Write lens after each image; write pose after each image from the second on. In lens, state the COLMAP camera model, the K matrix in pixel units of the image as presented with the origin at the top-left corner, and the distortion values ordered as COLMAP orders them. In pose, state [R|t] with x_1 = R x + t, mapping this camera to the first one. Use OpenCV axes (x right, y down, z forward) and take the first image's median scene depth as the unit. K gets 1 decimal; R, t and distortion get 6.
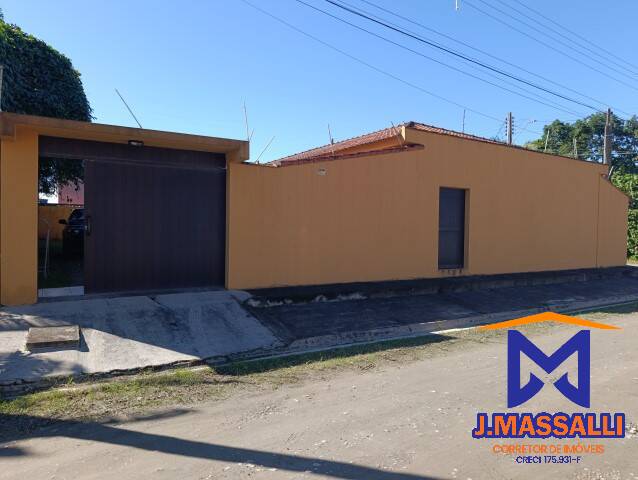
lens RADIAL K [[428.6, 0, 320.0], [0, 428.6, 241.0], [0, 0, 1]] dist [-0.000297, -0.002294]
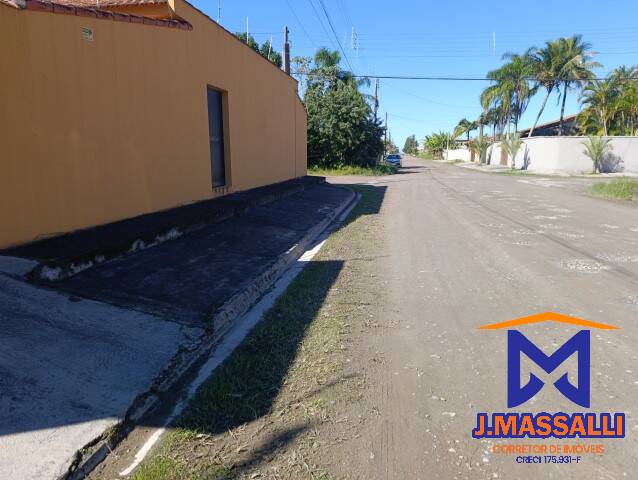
lens RADIAL K [[428.6, 0, 320.3], [0, 428.6, 240.4], [0, 0, 1]] dist [-0.000297, -0.002294]
pose [[0.664002, -0.152938, 0.731923, -0.276847], [0.010065, 0.980598, 0.195769, 0.004424], [-0.747663, -0.122625, 0.652659, 0.364765]]
